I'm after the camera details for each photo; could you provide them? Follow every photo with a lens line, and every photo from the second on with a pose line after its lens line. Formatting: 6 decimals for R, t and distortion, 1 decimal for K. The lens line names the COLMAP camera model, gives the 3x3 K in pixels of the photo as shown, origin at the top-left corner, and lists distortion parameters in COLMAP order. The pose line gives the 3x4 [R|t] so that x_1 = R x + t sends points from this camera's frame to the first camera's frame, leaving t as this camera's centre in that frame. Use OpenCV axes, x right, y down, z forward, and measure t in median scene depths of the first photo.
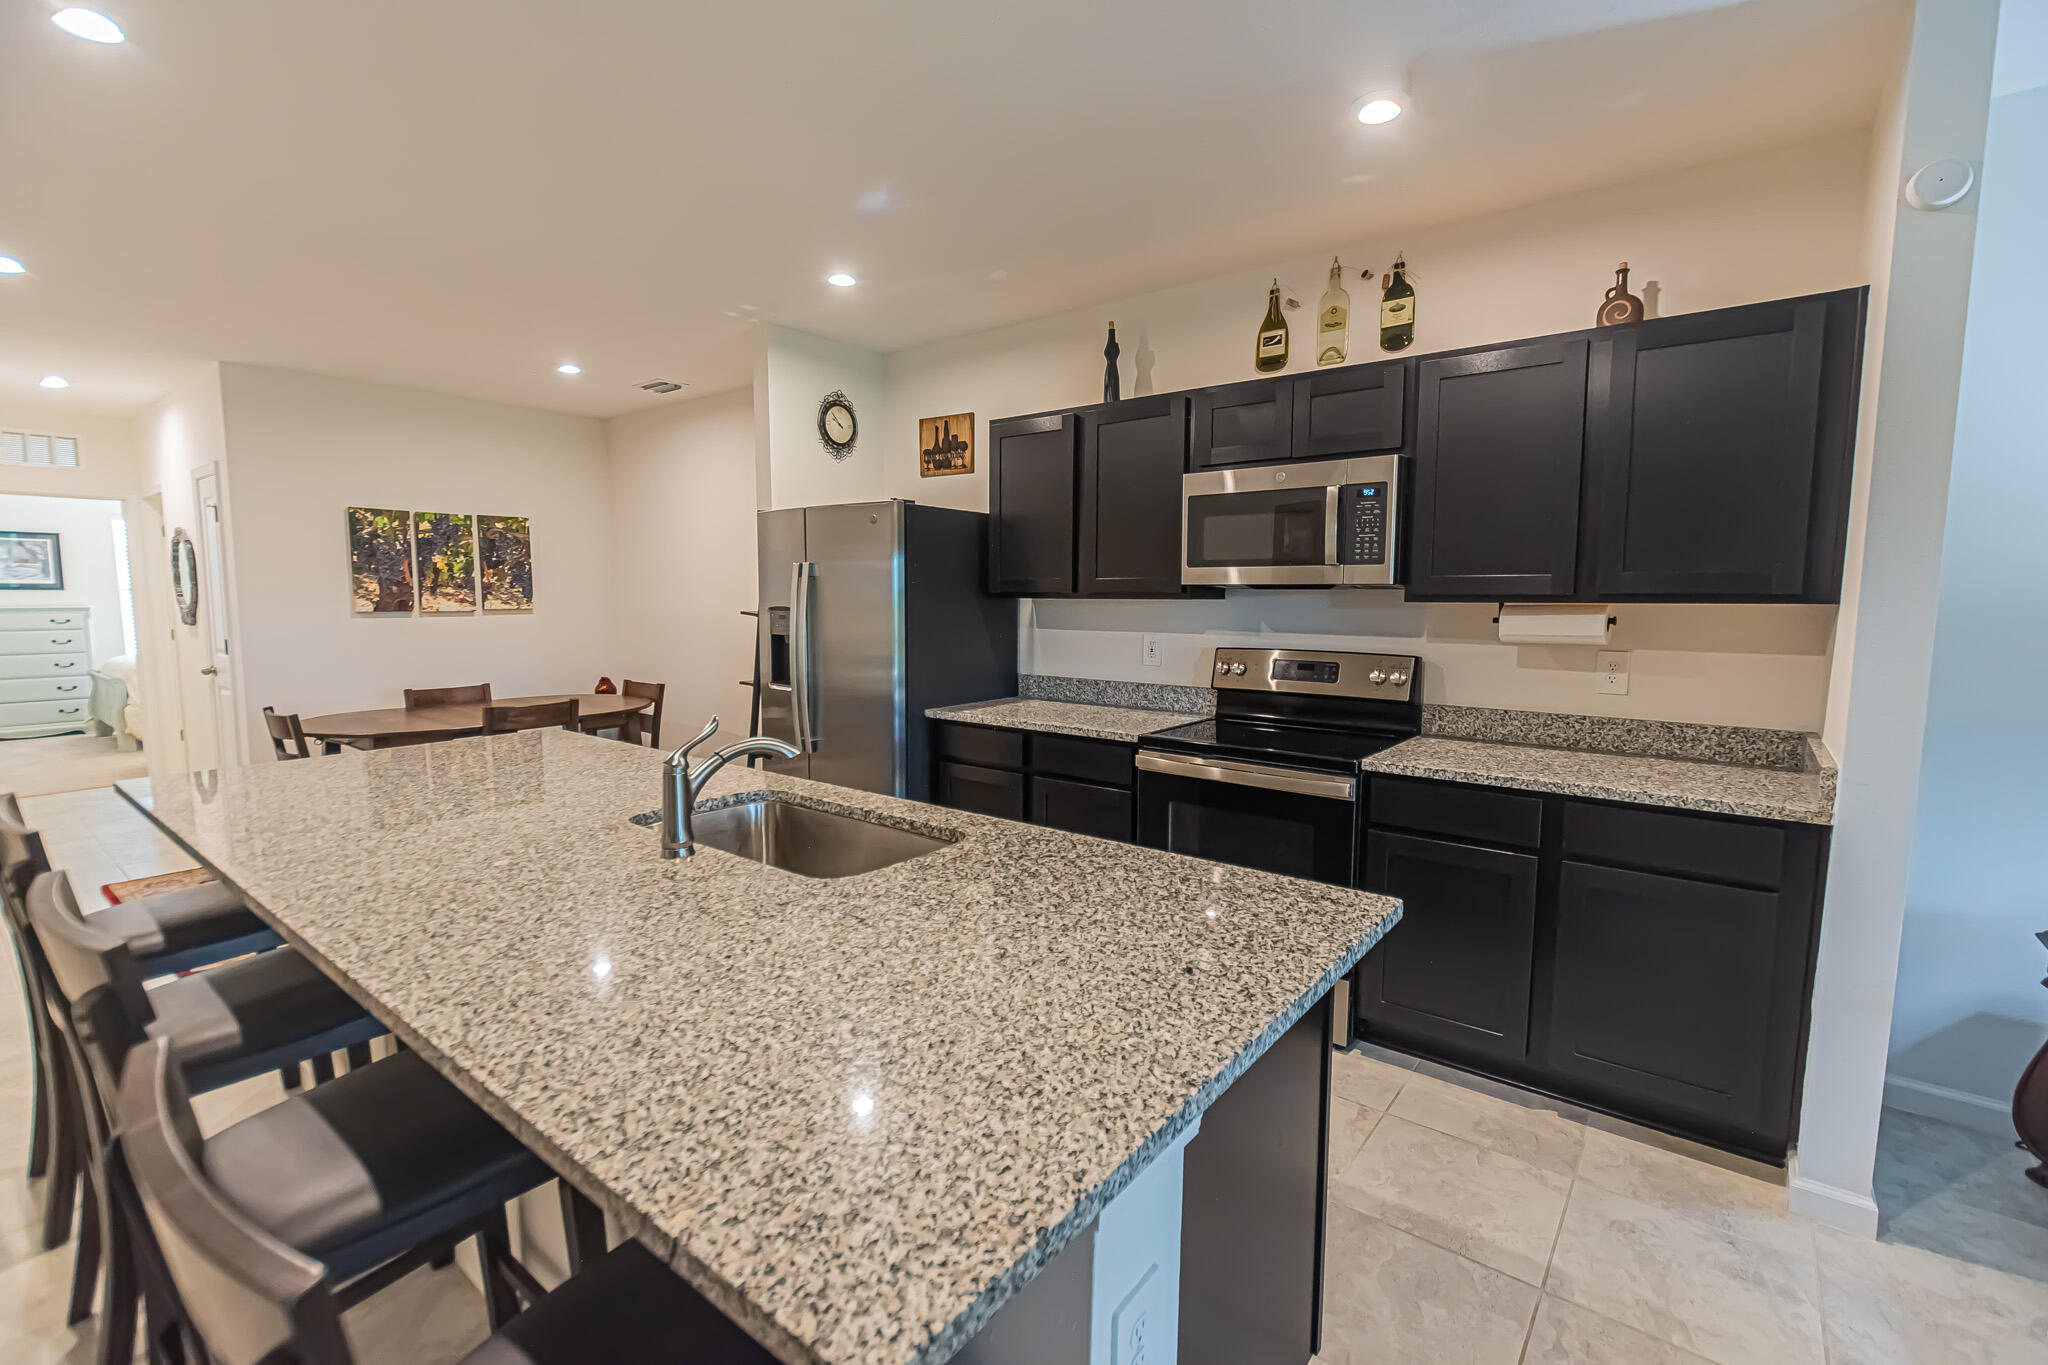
lens RADIAL K [[900.8, 0, 1029.3], [0, 900.8, 689.4], [0, 0, 1]] dist [0.005588, -0.001631]
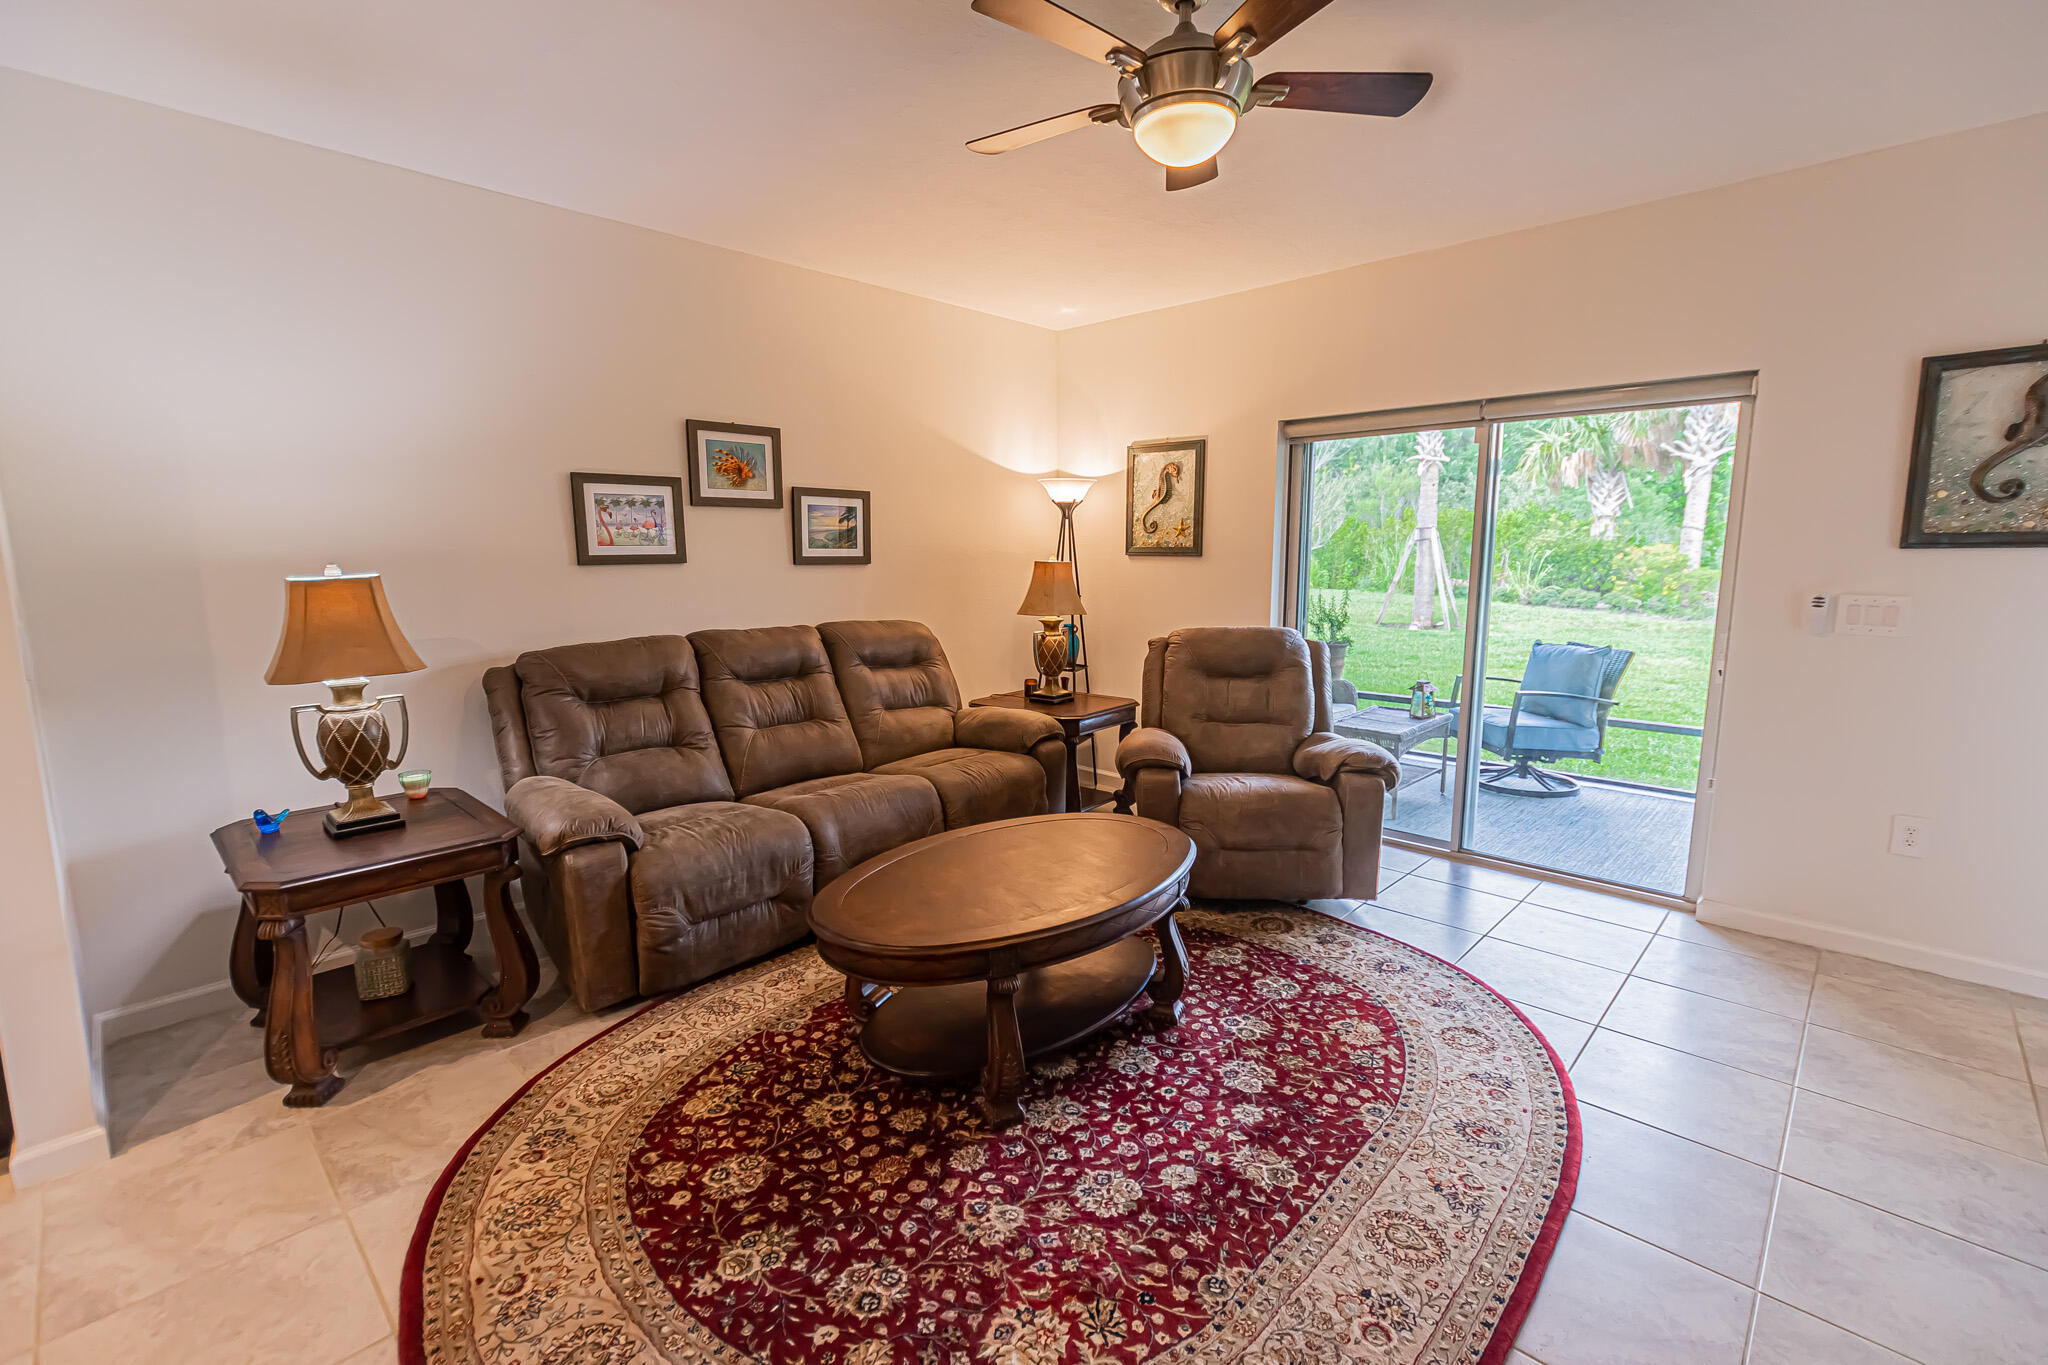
lens RADIAL K [[900.8, 0, 1030.8], [0, 900.8, 681.0], [0, 0, 1]] dist [0.005588, -0.001631]
pose [[0.093145, -0.151735, 0.984023, 0.028507], [0.111503, 0.983692, 0.141129, 0.009825], [-0.989389, 0.096576, 0.108545, -0.096669]]
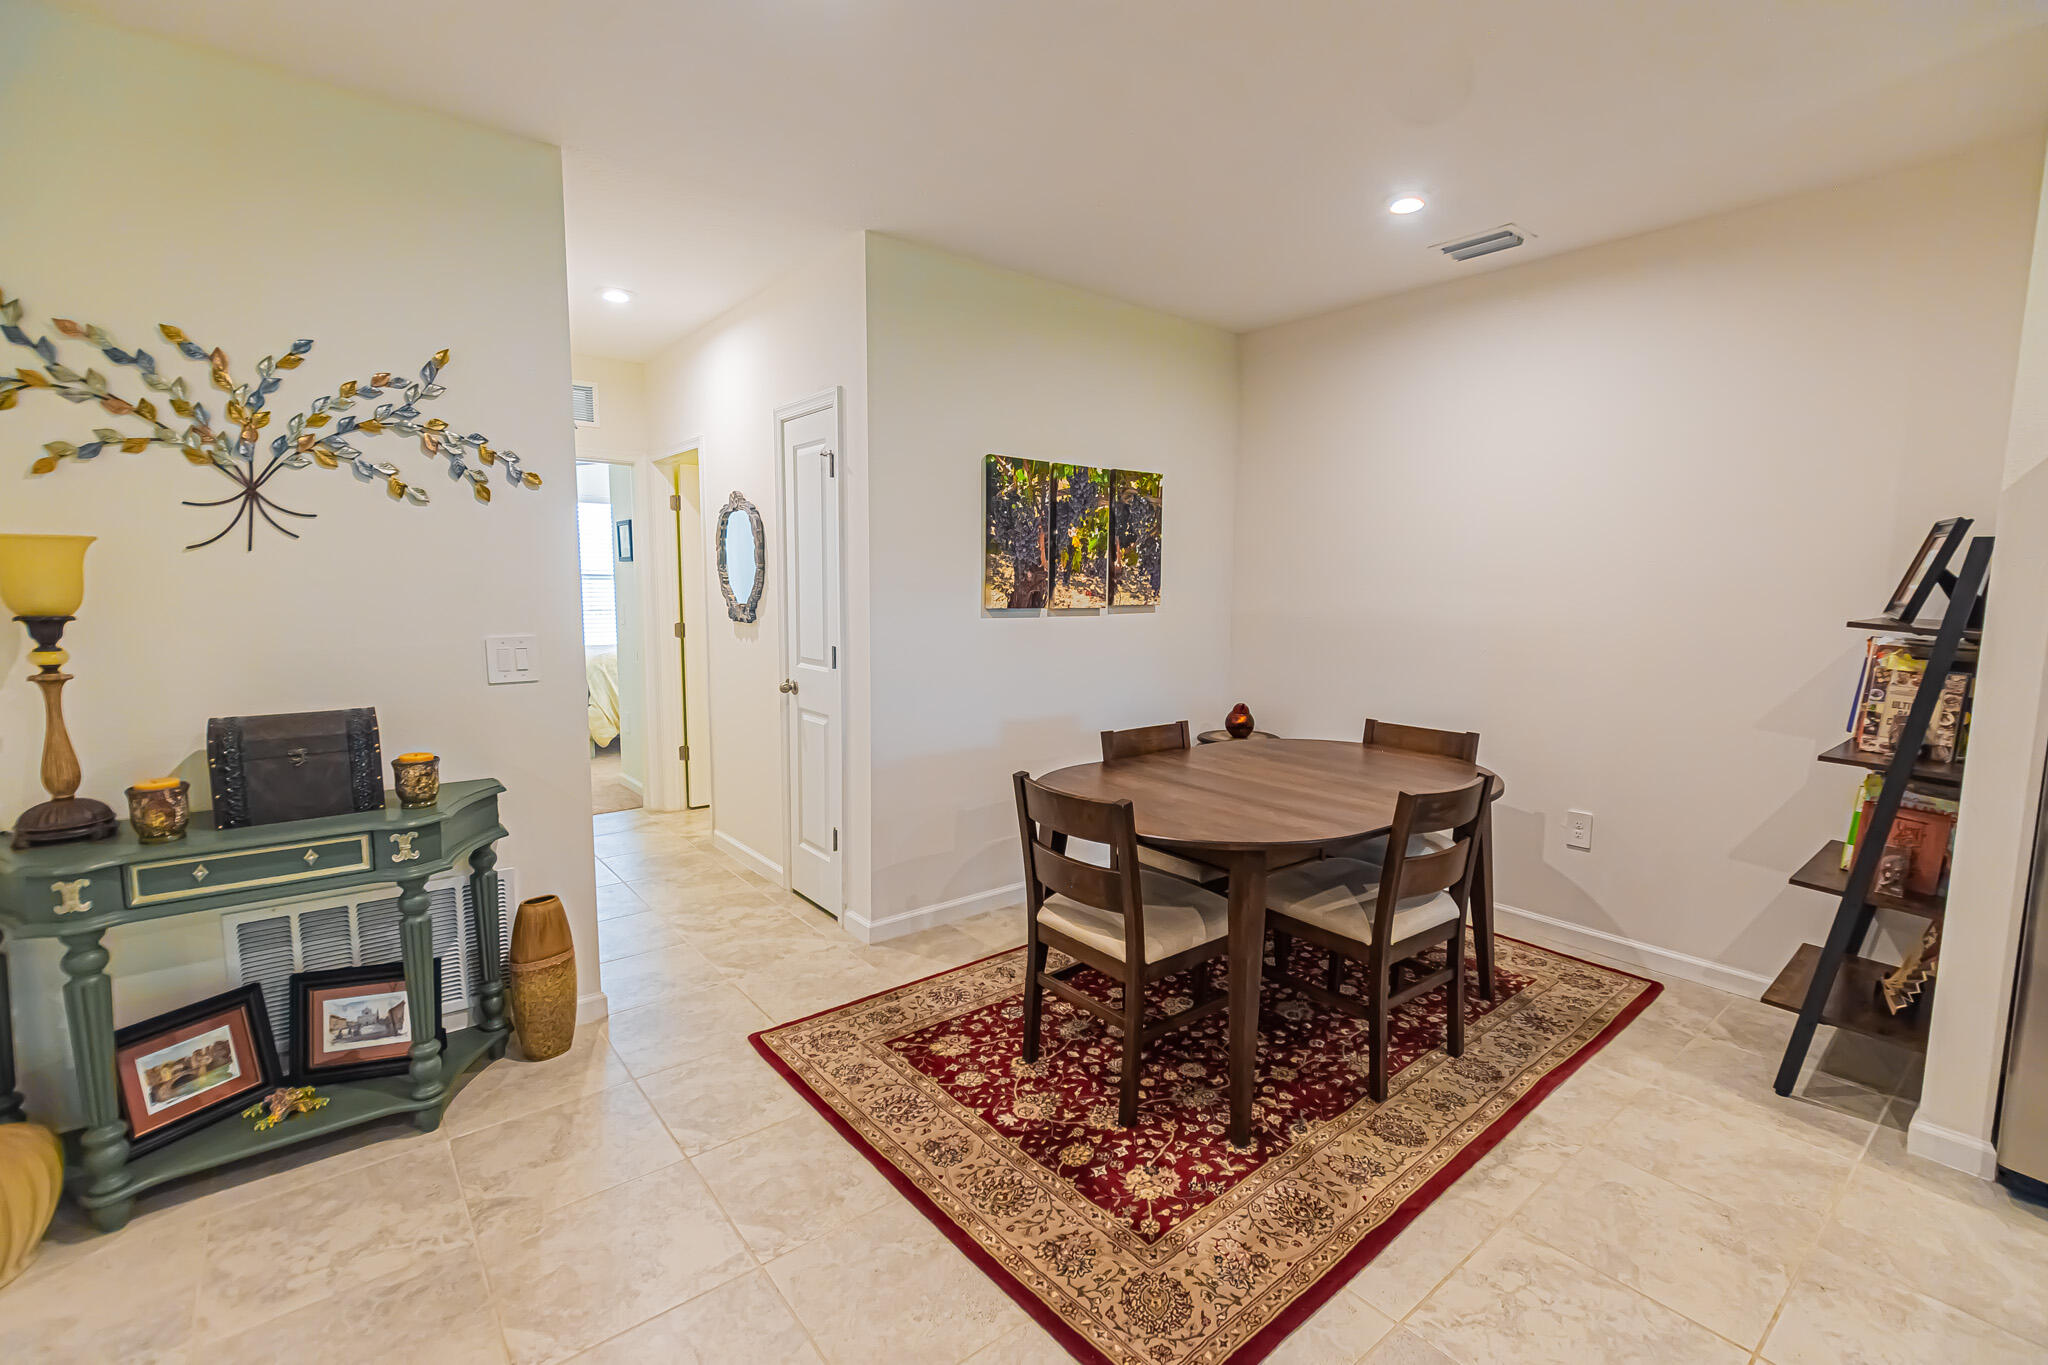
lens RADIAL K [[900.8, 0, 1022.4], [0, 900.8, 684.4], [0, 0, 1]] dist [0.005588, -0.001631]
pose [[0.975850, 0.031780, -0.216116, -0.601690], [-0.030490, 0.999492, 0.009300, -0.037496], [0.216302, -0.002486, 0.976323, 0.355844]]
